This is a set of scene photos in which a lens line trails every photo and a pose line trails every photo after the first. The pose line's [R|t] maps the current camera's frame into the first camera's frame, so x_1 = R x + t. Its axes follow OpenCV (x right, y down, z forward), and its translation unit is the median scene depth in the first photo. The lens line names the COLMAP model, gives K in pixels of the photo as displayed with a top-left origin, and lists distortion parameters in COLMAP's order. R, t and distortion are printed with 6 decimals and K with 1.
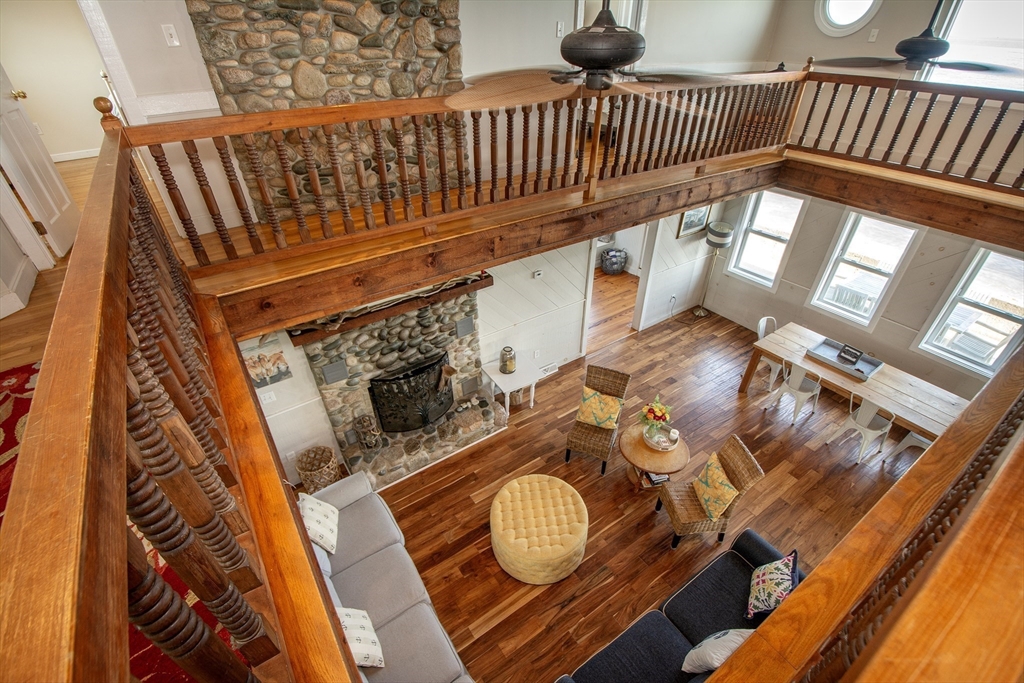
lens RADIAL K [[466.2, 0, 506.4], [0, 466.2, 342.0], [0, 0, 1]] dist [0.000521, 0.000091]
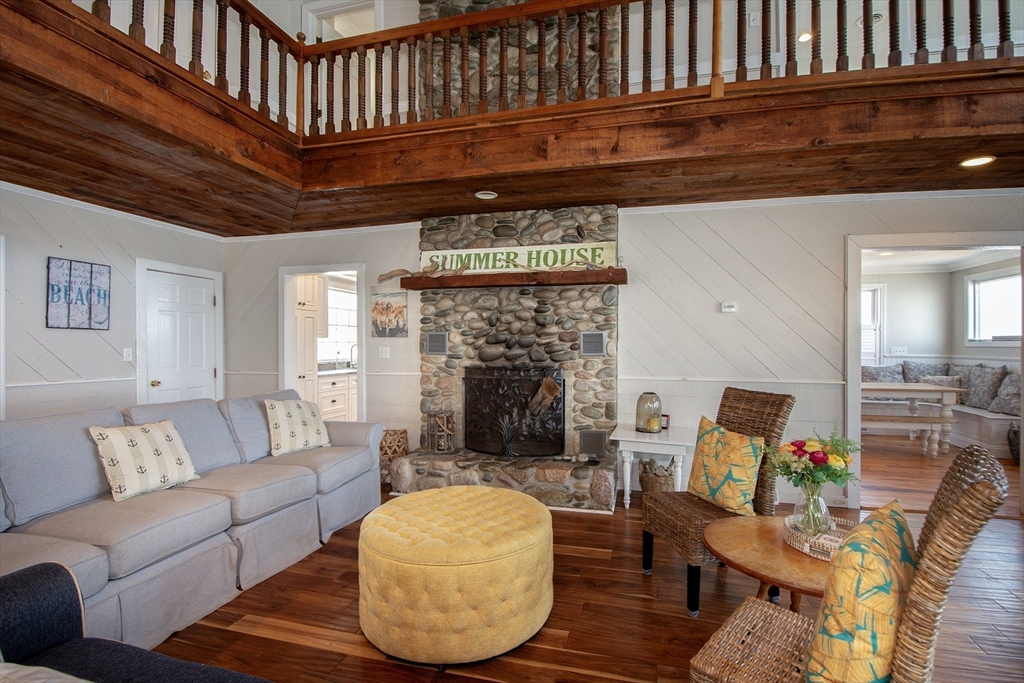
lens RADIAL K [[466.2, 0, 531.1], [0, 466.2, 335.6], [0, 0, 1]] dist [0.000521, 0.000091]
pose [[0.659795, -0.009999, -0.751379, 0.447038], [-0.428420, 0.816478, -0.387066, 0.316682], [0.617354, 0.577290, 0.534425, 0.556450]]
